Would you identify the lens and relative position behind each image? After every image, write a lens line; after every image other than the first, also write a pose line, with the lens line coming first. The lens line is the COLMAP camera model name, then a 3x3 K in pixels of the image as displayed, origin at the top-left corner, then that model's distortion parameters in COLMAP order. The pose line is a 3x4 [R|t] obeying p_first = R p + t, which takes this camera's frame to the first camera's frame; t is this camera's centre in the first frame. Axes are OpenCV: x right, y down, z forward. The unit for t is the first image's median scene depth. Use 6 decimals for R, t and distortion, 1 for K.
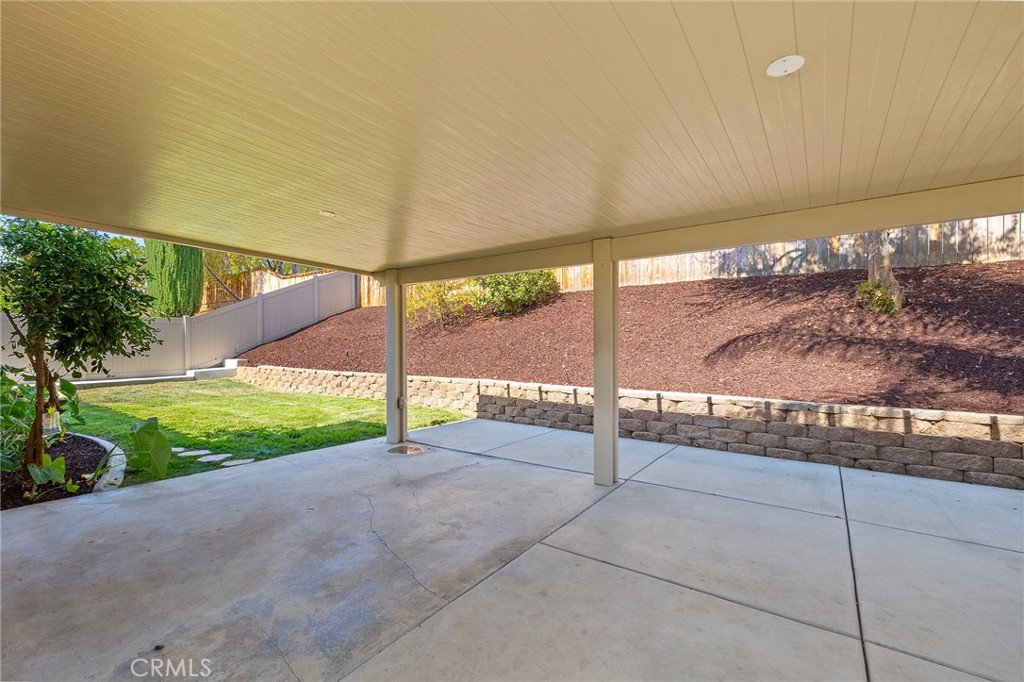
lens RADIAL K [[436.2, 0, 509.5], [0, 436.2, 340.2], [0, 0, 1]] dist [0.005456, 0.000179]
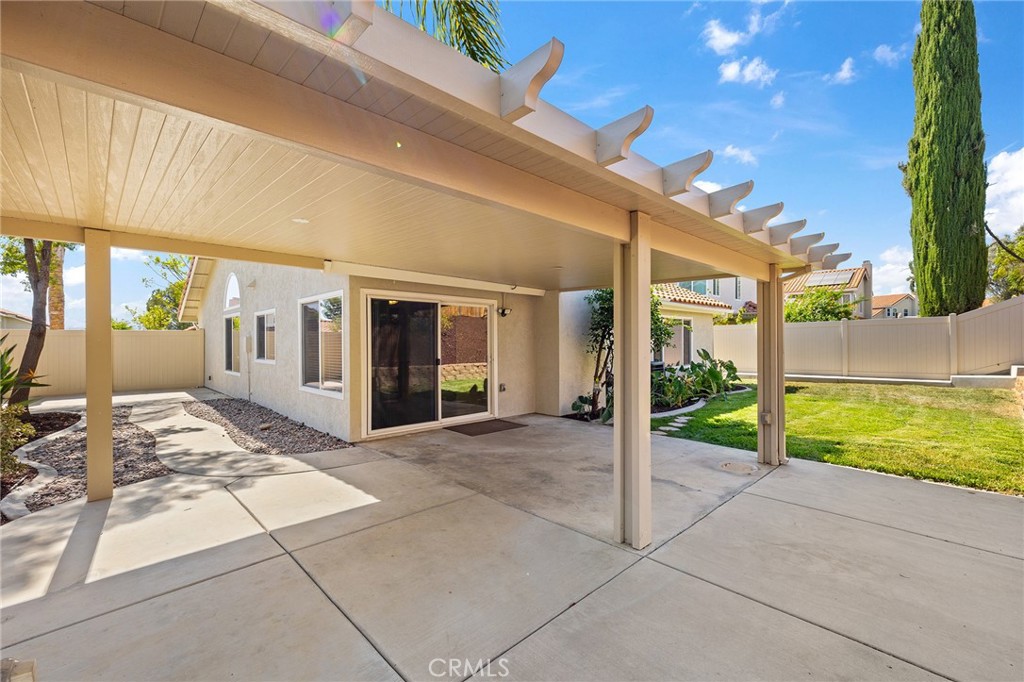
lens RADIAL K [[436.2, 0, 510.3], [0, 436.2, 341.5], [0, 0, 1]] dist [0.005456, 0.000179]
pose [[-0.179188, -0.000527, -0.983815, 0.702765], [0.008063, 0.999965, -0.002004, -0.010956], [0.983782, -0.008292, -0.179178, 0.662785]]
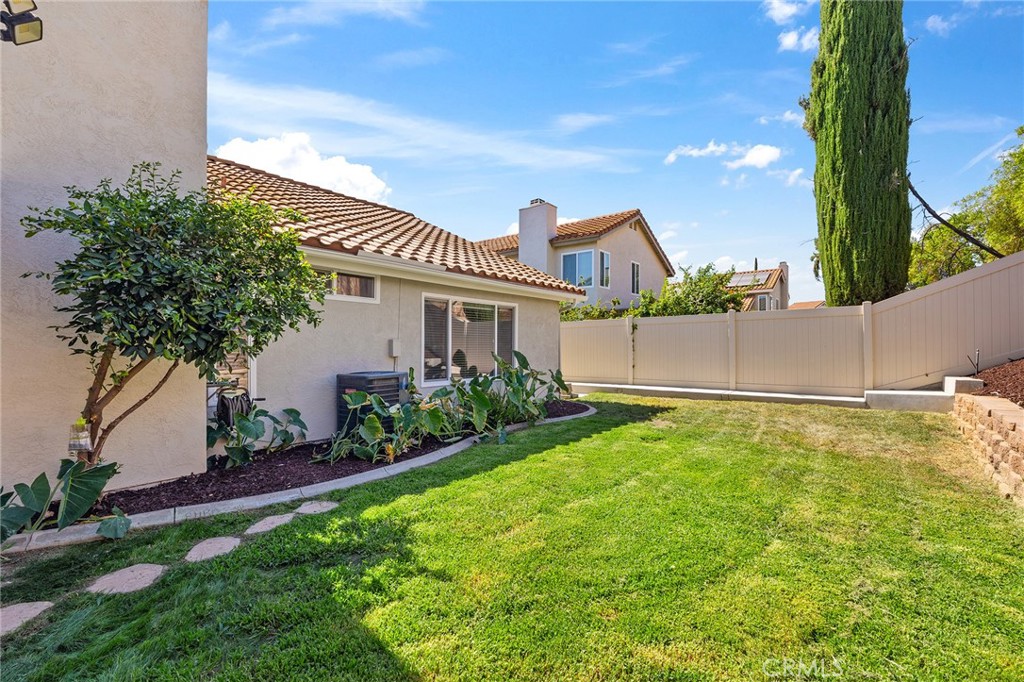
lens RADIAL K [[436.2, 0, 511.9], [0, 436.2, 341.5], [0, 0, 1]] dist [0.005456, 0.000179]
pose [[-0.065034, -0.009575, -0.997837, -0.211015], [0.001943, 0.999951, -0.009722, 0.013918], [0.997881, -0.002571, -0.065012, 1.284246]]
